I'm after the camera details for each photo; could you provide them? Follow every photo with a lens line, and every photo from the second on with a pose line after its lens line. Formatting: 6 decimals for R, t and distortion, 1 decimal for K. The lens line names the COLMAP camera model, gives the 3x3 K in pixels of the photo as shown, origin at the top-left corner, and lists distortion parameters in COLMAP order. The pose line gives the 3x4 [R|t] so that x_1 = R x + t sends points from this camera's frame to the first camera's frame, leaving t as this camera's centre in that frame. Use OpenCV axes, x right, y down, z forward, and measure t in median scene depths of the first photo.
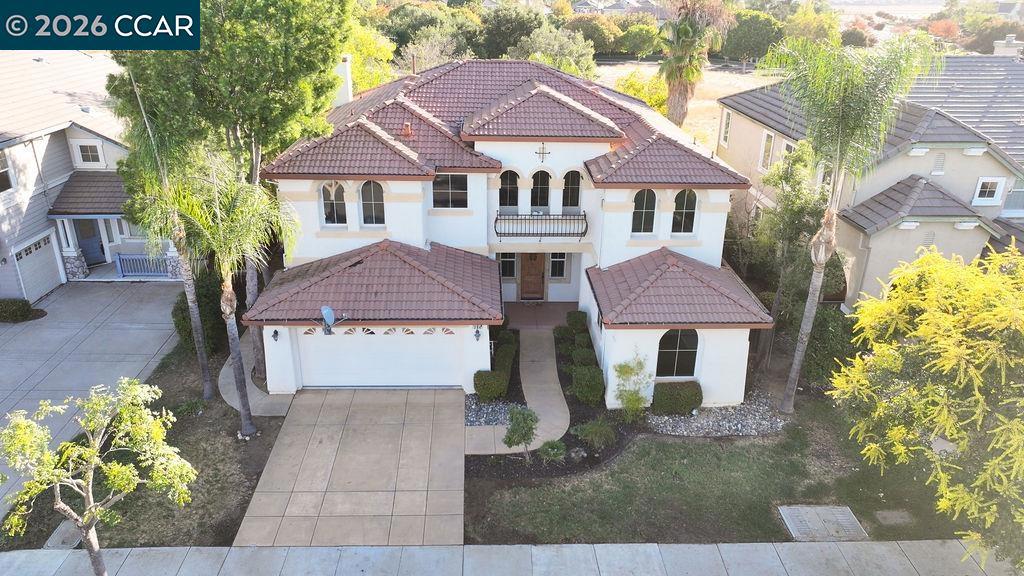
lens RADIAL K [[724.9, 0, 512.0], [0, 724.9, 288.0], [0, 0, 1]] dist [0.008431, 0.004066]
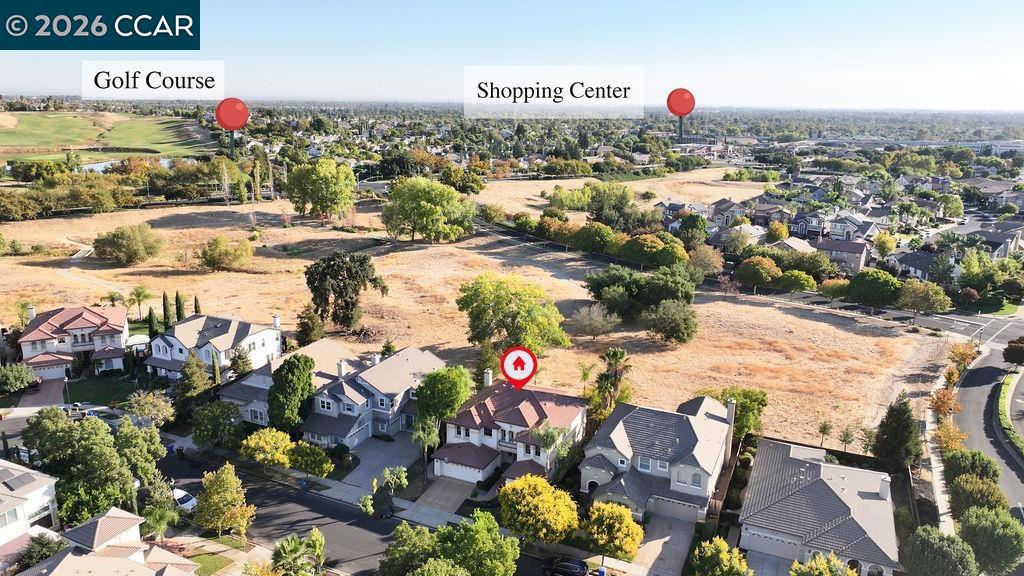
lens RADIAL K [[724.9, 0, 512.0], [0, 724.9, 288.0], [0, 0, 1]] dist [0.008431, 0.004066]
pose [[0.896711, 0.113427, -0.427837, 1.624363], [-0.177263, 0.977734, -0.112313, -0.482732], [0.405571, 0.176552, 0.896851, -2.580741]]
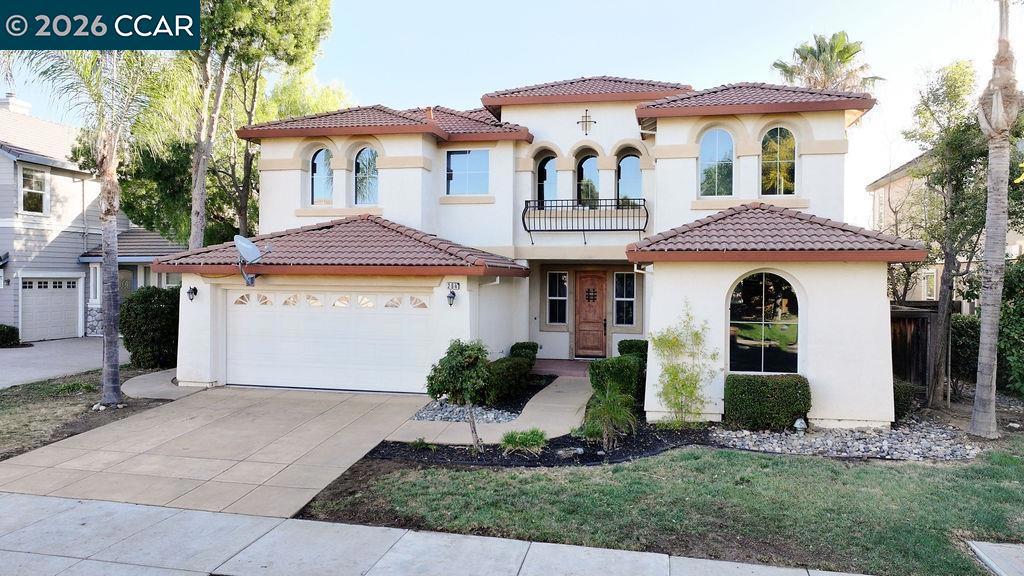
lens RADIAL K [[724.9, 0, 512.0], [0, 724.9, 288.0], [0, 0, 1]] dist [0.008431, 0.004066]
pose [[0.968920, 0.000655, -0.247375, 0.160700], [-0.094234, 0.925576, -0.366645, 0.275894], [0.228725, 0.378560, 0.896871, 0.368629]]
